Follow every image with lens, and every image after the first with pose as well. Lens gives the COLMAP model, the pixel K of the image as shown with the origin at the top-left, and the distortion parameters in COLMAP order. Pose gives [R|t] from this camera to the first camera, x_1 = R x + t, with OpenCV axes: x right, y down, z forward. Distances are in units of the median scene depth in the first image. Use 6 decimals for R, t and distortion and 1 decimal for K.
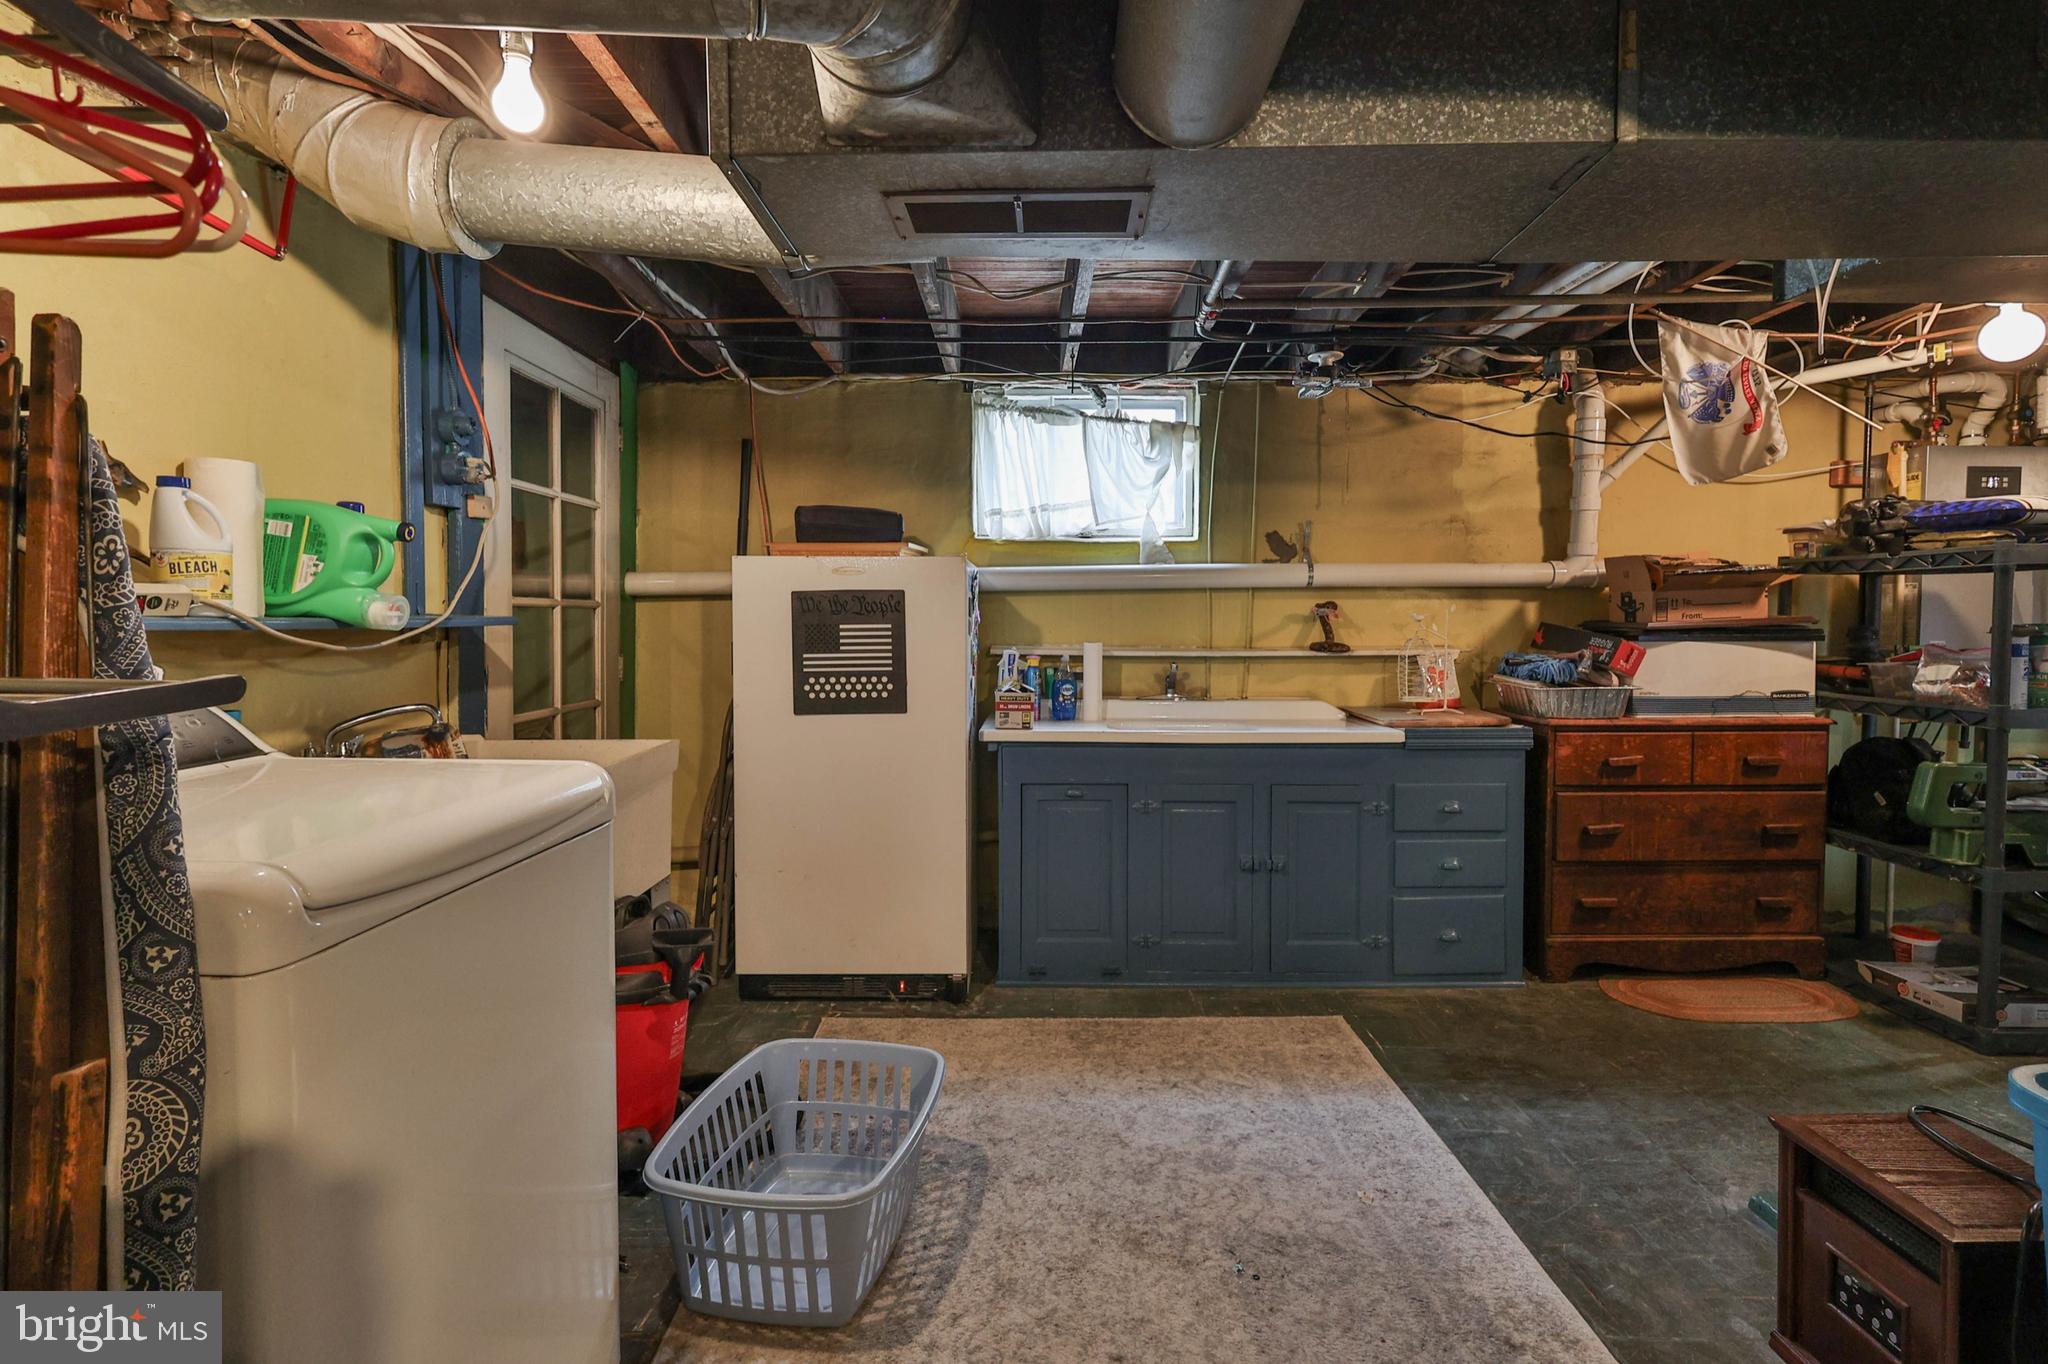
lens RADIAL K [[1012.0, 0, 1024.6], [0, 1012.0, 658.5], [0, 0, 1]] dist [-0.000072, 0.000972]
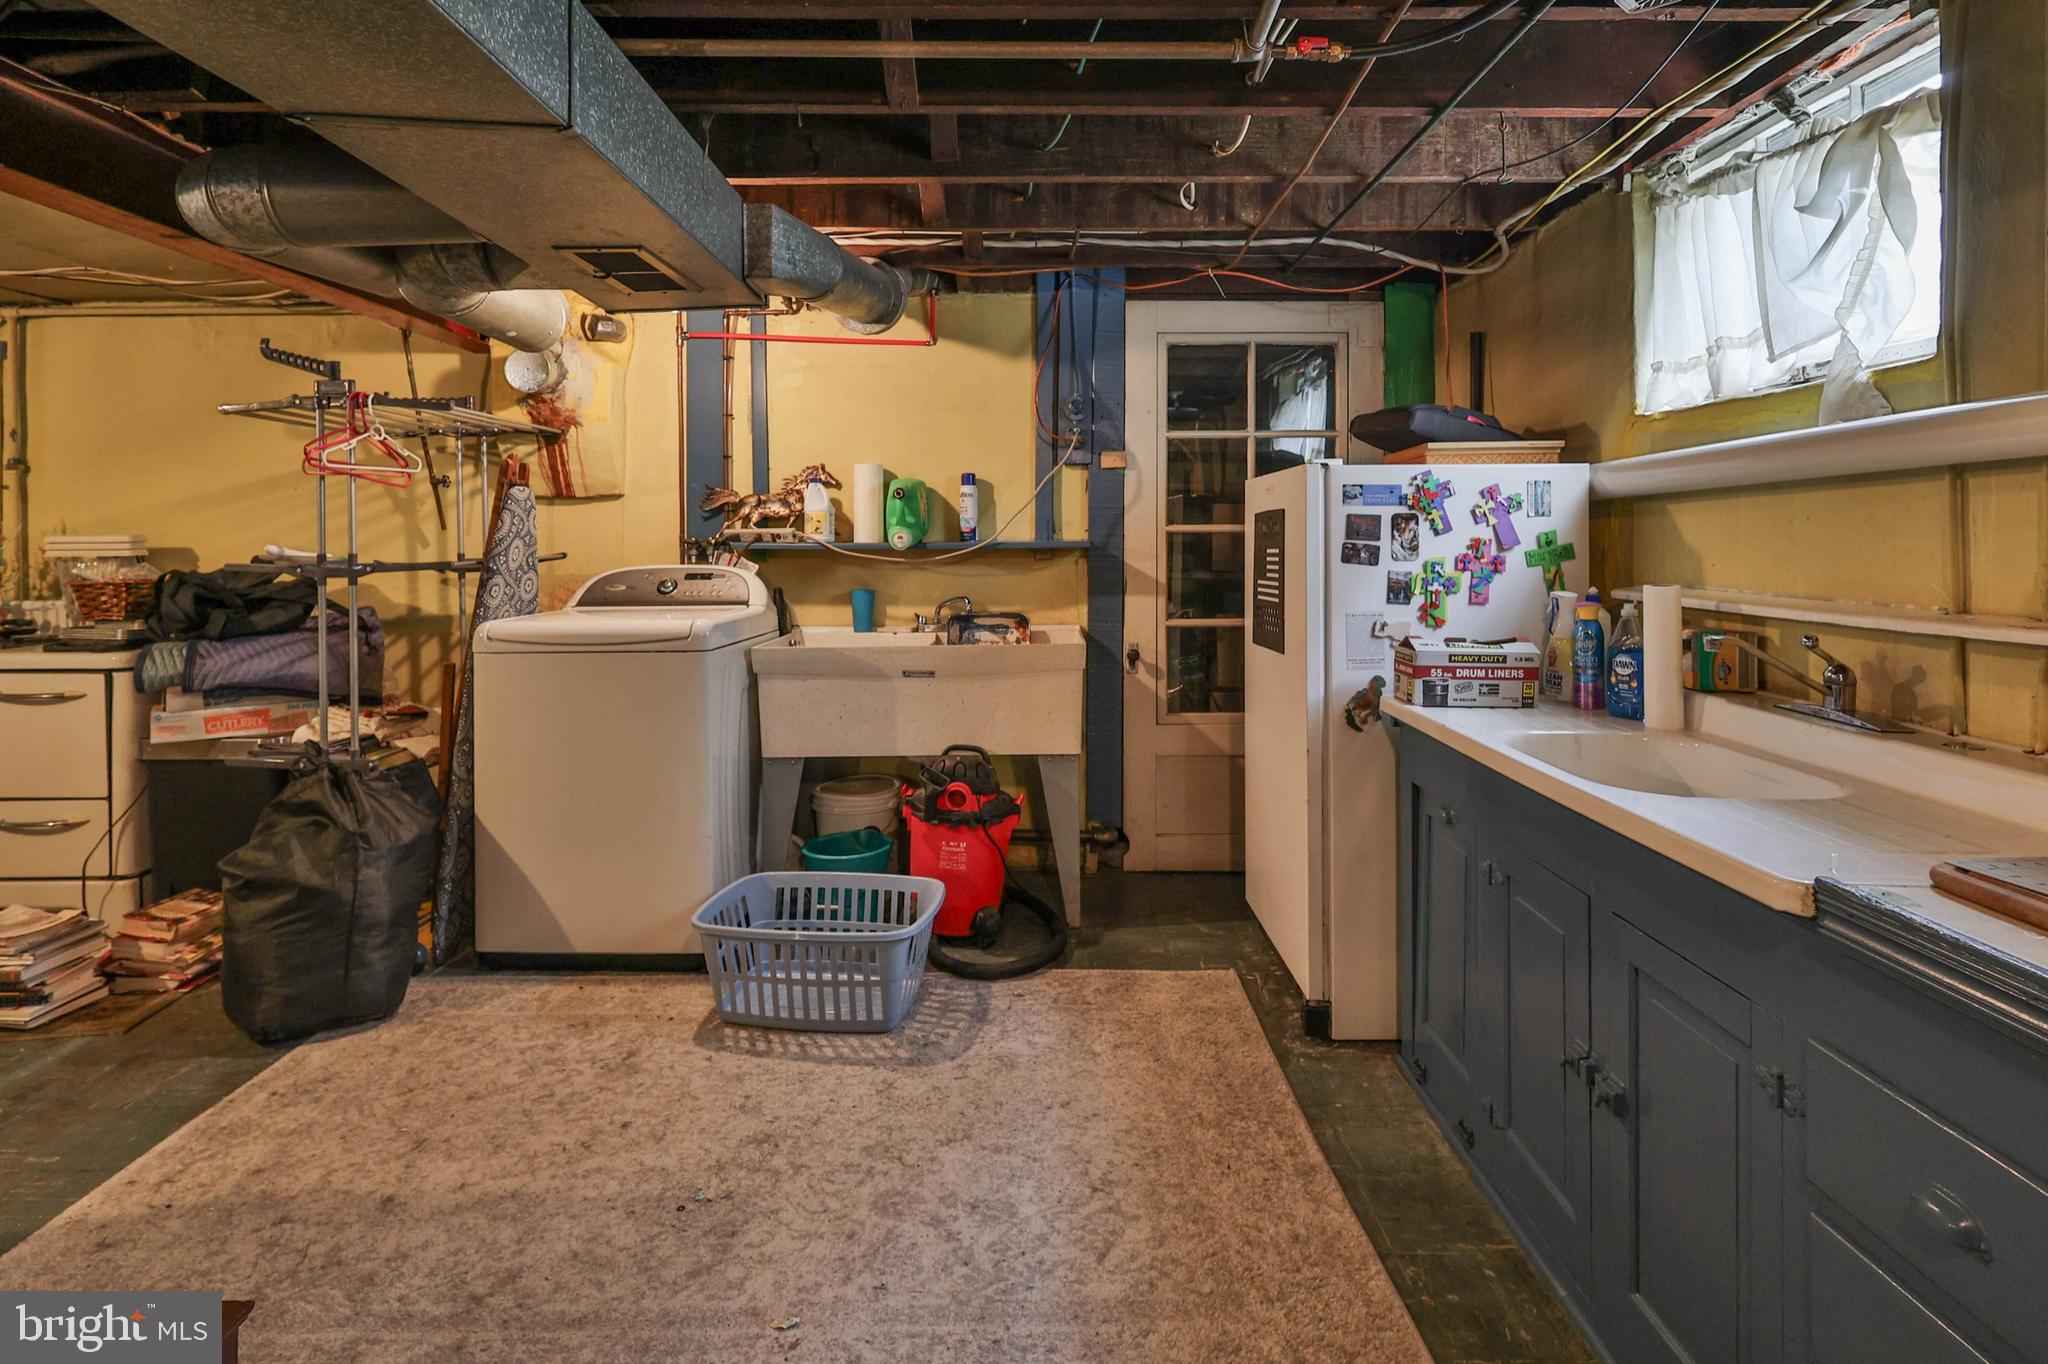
lens RADIAL K [[1012.0, 0, 1007.9], [0, 1012.0, 535.4], [0, 0, 1]] dist [-0.000072, 0.000972]
pose [[0.016457, -0.005902, -0.999847, 0.831466], [-0.036286, 0.999320, -0.006496, -0.035867], [0.999206, 0.036388, 0.016232, 0.865428]]
